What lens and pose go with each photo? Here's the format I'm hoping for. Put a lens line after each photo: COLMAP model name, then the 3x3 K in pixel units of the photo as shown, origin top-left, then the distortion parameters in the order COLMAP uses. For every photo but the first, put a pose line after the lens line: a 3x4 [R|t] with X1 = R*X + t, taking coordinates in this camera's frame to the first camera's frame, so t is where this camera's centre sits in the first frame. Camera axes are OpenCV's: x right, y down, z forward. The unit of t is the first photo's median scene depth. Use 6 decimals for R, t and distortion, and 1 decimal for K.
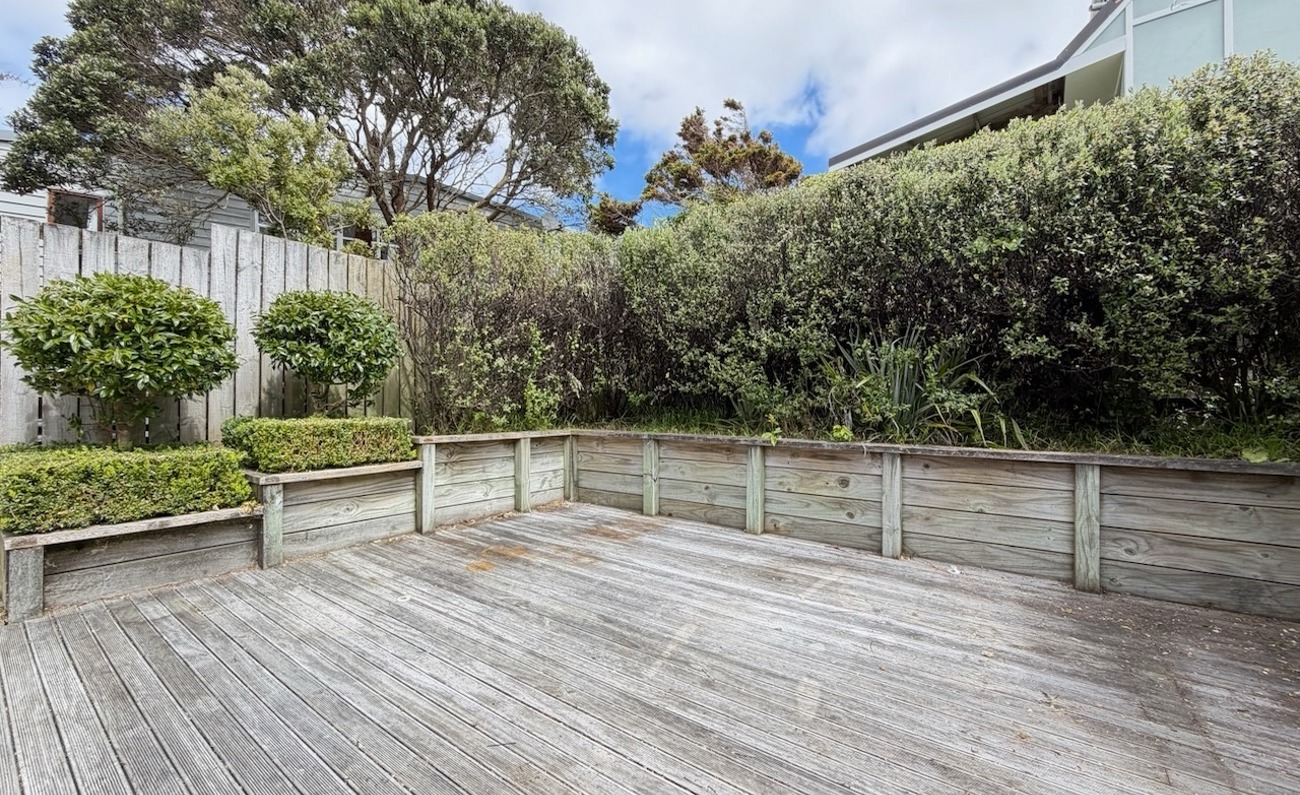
lens RADIAL K [[520.0, 0, 647.3], [0, 520.0, 396.9], [0, 0, 1]] dist [-0.001482, 0.001058]
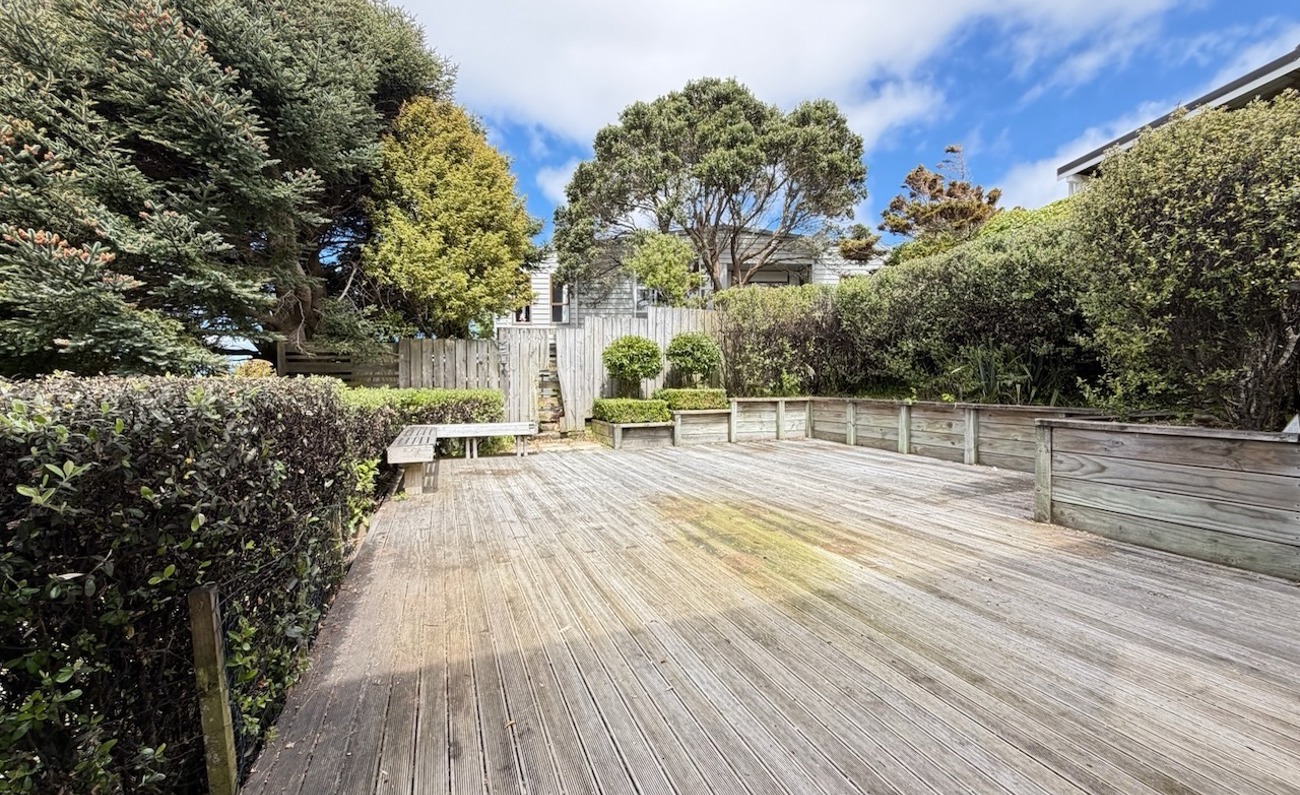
lens RADIAL K [[520.0, 0, 649.0], [0, 520.0, 392.6], [0, 0, 1]] dist [-0.001482, 0.001058]
pose [[0.849257, 0.005903, -0.527947, 0.376408], [0.009352, 0.999612, 0.026221, -0.004959], [0.527897, -0.027205, 0.848873, -0.914701]]
